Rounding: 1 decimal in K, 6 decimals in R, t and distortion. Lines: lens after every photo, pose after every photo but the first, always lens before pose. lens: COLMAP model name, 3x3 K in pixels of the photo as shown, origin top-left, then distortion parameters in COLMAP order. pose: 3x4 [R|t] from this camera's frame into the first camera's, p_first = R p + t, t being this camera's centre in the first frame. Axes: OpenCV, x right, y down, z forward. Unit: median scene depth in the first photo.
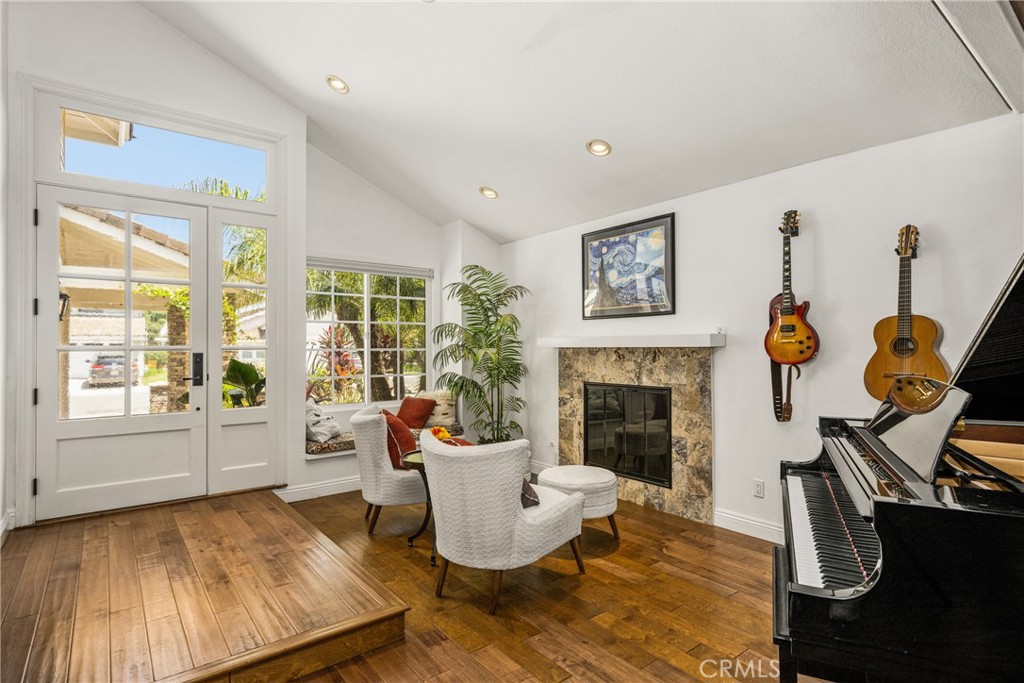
lens RADIAL K [[516.6, 0, 512.0], [0, 516.6, 341.5], [0, 0, 1]] dist [0.001902, -0.000109]
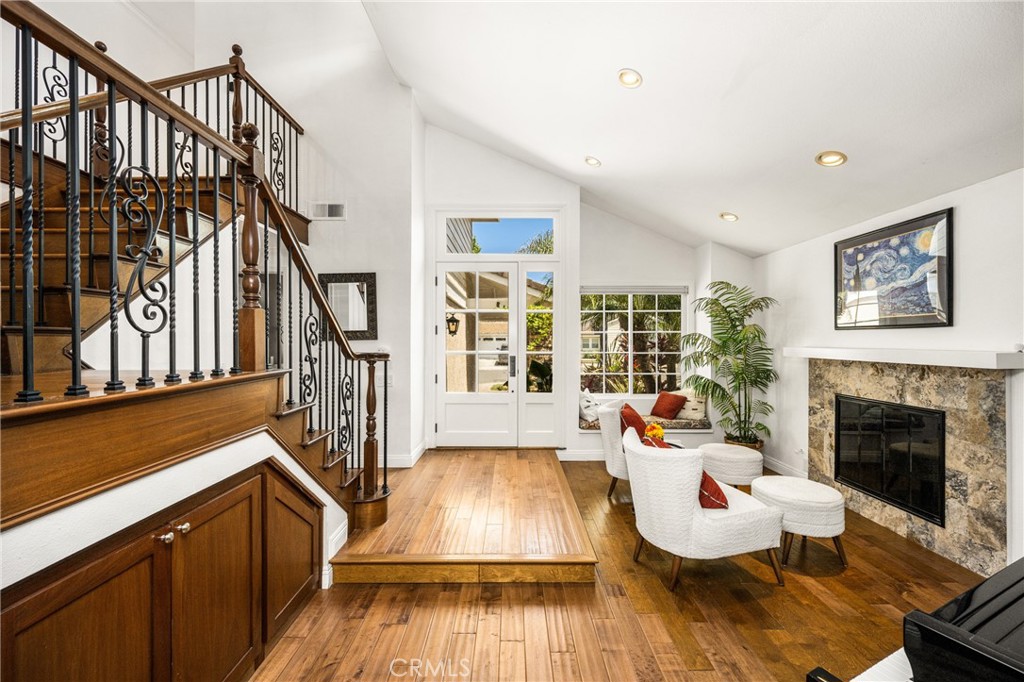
lens RADIAL K [[405.1, 0, 512.0], [0, 405.1, 341.0], [0, 0, 1]] dist [0.000077, -0.000089]
pose [[0.791962, 0.005002, -0.610550, 0.137629], [0.001944, 0.999941, 0.010715, -0.034818], [0.610568, -0.009673, 0.791905, 0.020848]]
